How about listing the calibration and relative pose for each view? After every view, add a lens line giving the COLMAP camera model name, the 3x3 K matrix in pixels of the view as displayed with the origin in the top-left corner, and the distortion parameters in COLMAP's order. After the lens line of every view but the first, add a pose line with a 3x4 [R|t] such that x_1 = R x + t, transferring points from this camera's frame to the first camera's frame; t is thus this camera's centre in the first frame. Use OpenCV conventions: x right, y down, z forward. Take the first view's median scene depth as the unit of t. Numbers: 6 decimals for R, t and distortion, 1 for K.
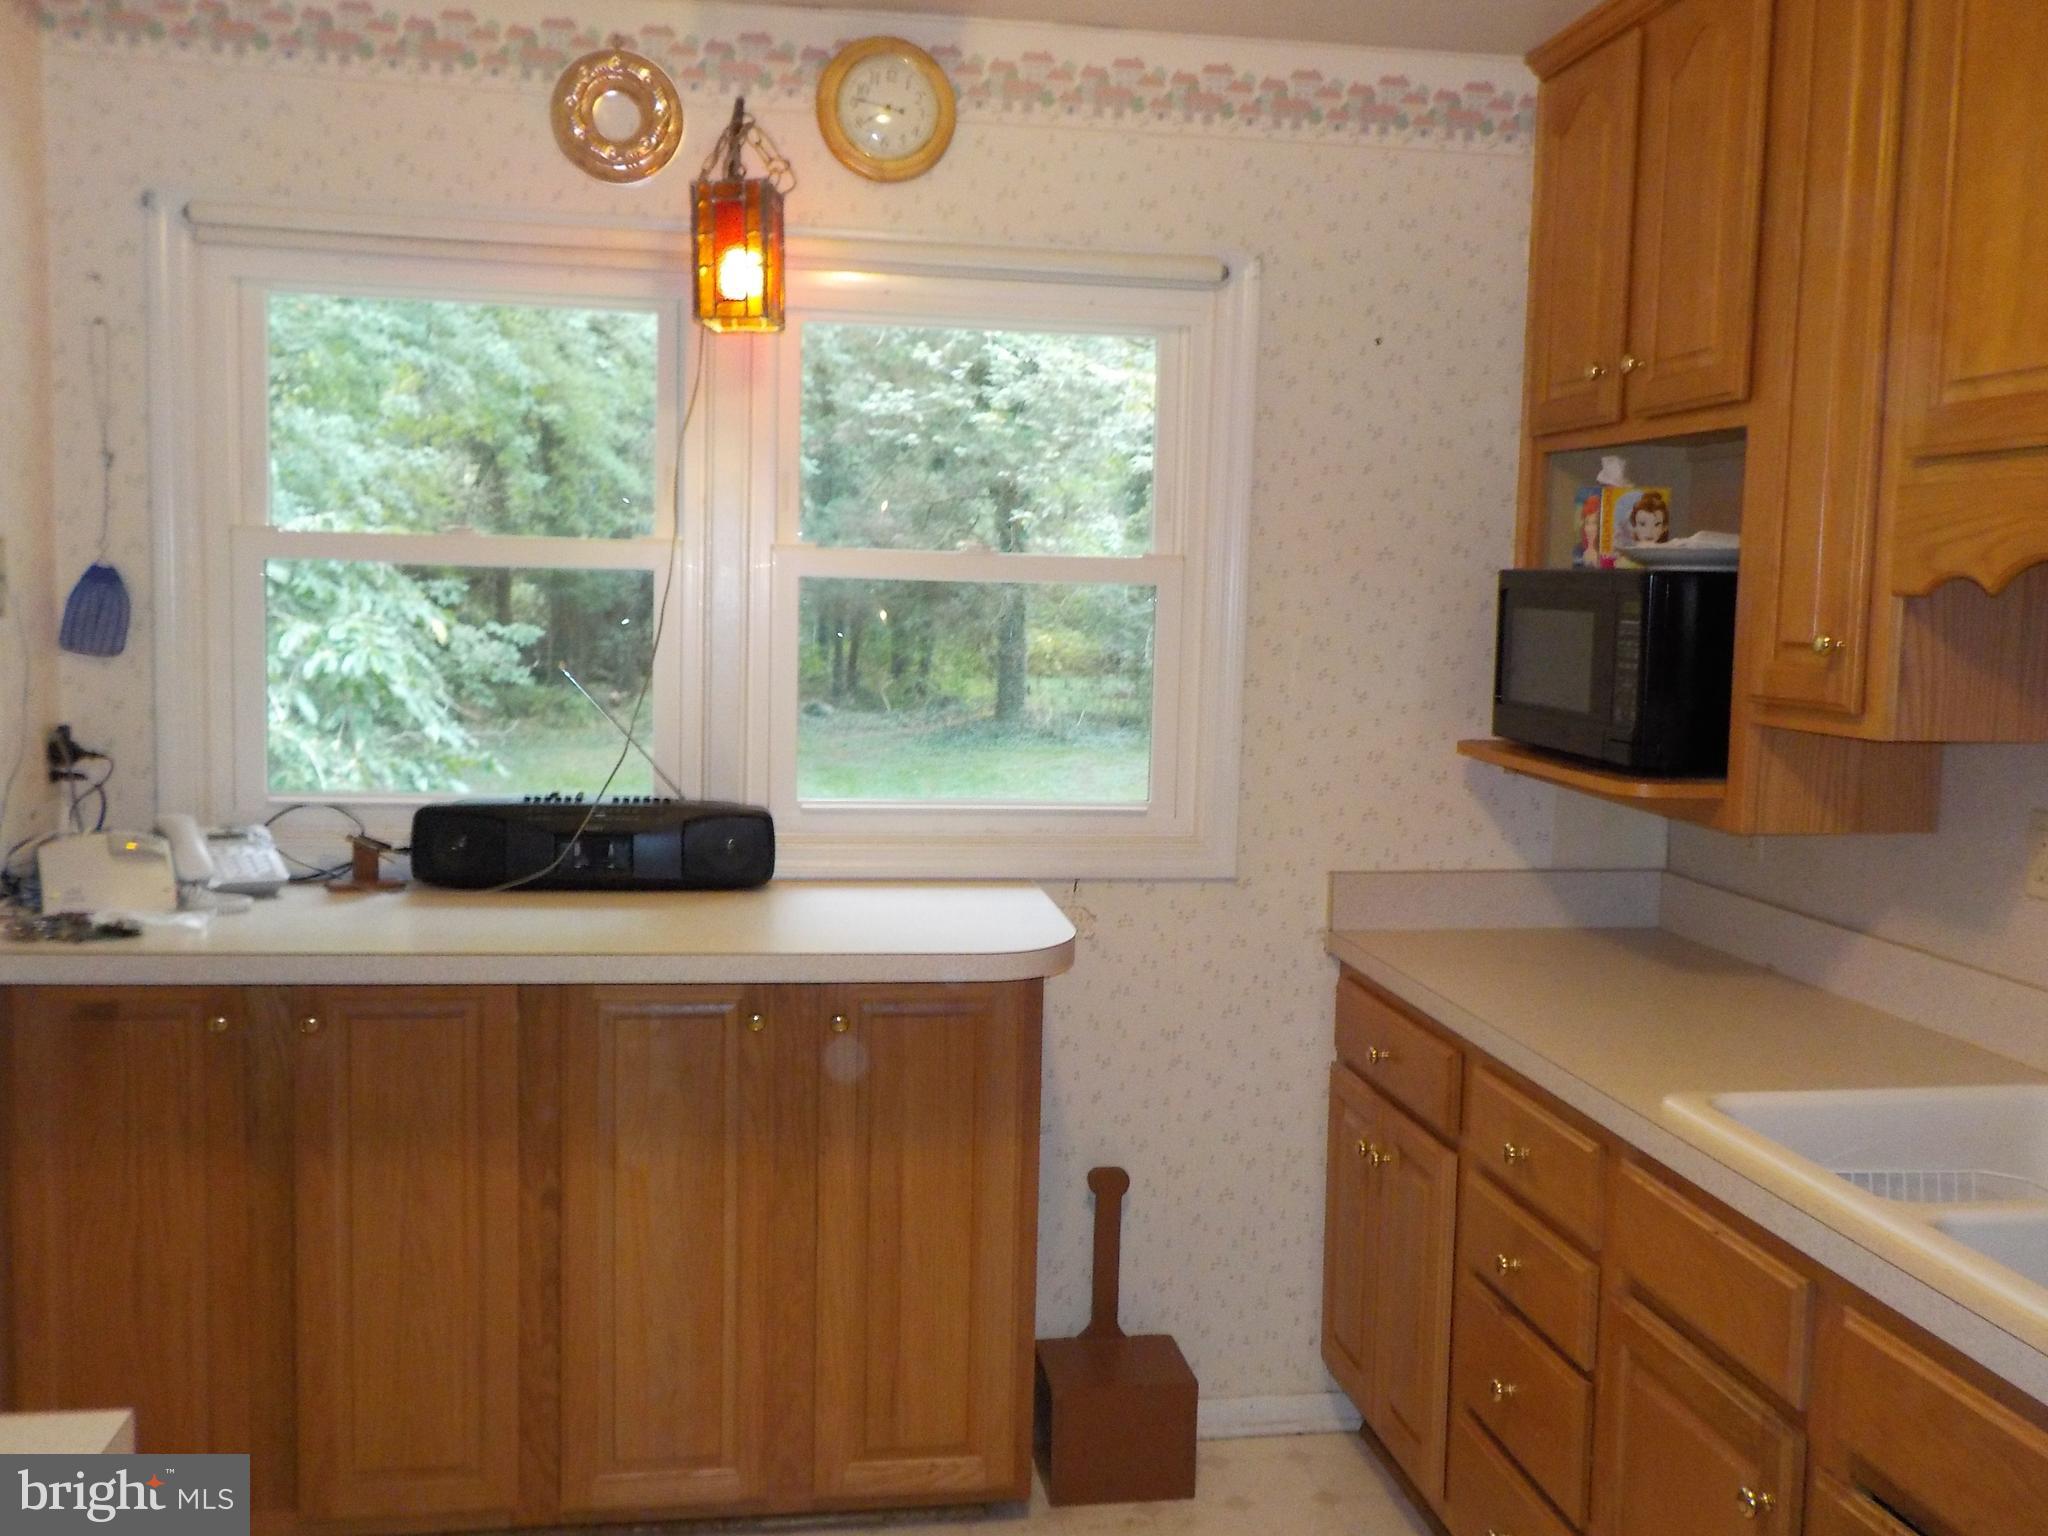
lens RADIAL K [[1881.1, 0, 1024.0], [0, 1881.1, 768.0], [0, 0, 1]] dist [0.011276, 0.011125]
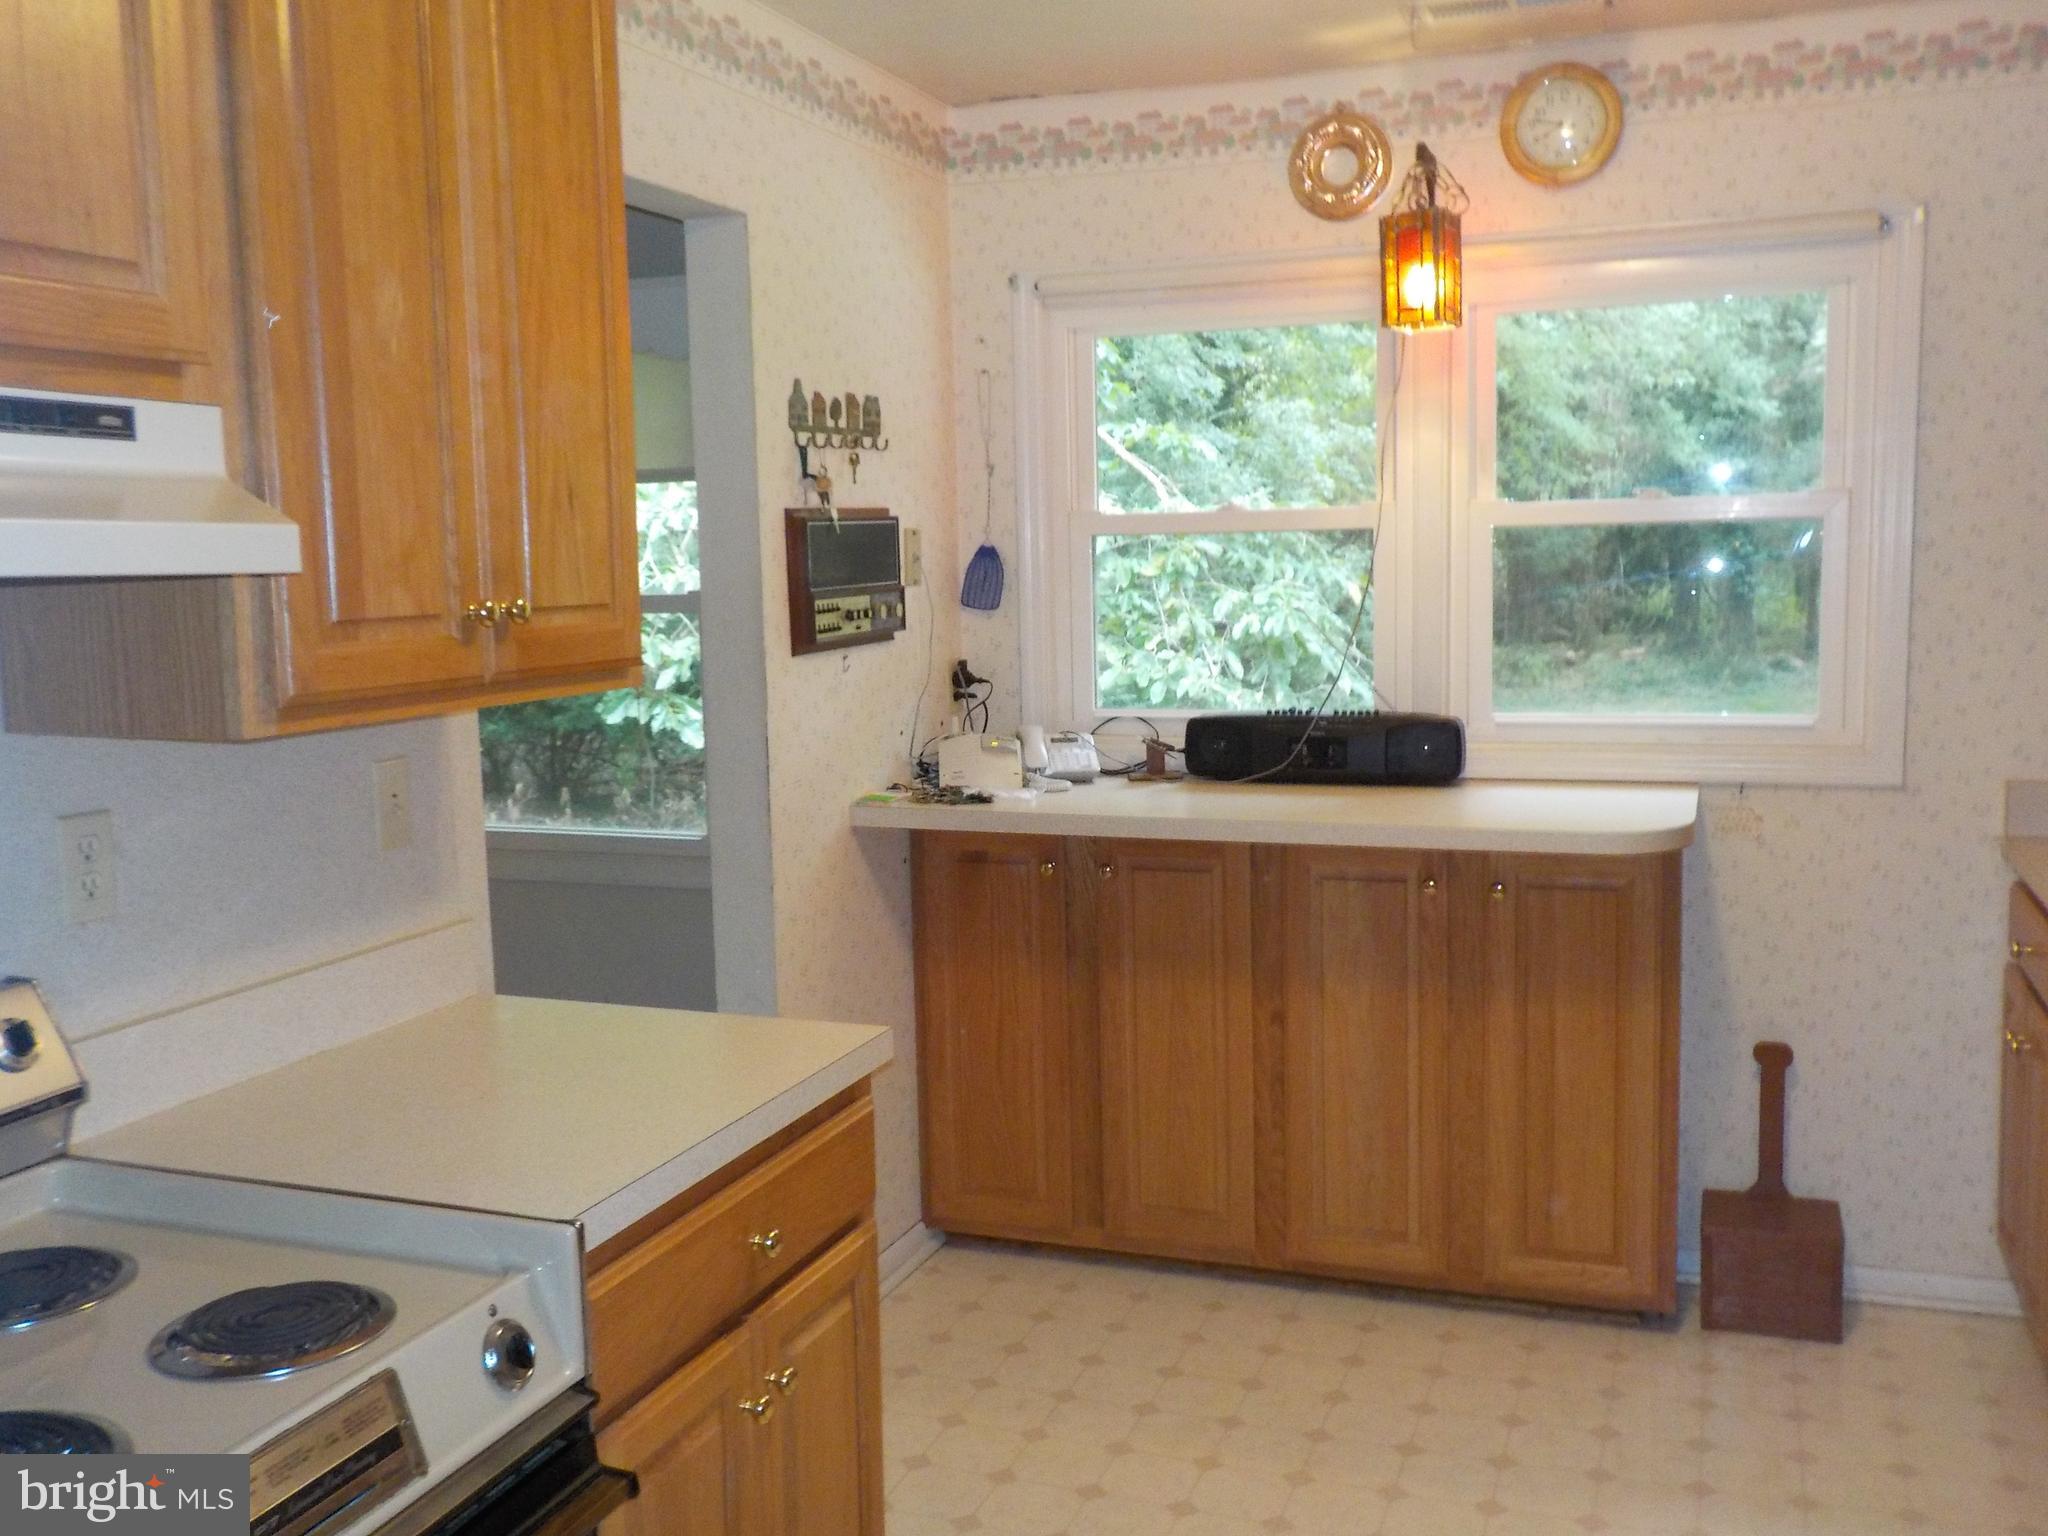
lens RADIAL K [[1883.8, 0, 1024.0], [0, 1883.8, 768.0], [0, 0, 1]] dist [0.053737, -0.007587]
pose [[0.872248, 0.010725, -0.488947, 0.219393], [-0.001609, 0.999817, 0.019060, 0.030192], [0.489062, -0.015838, 0.872105, -0.207928]]
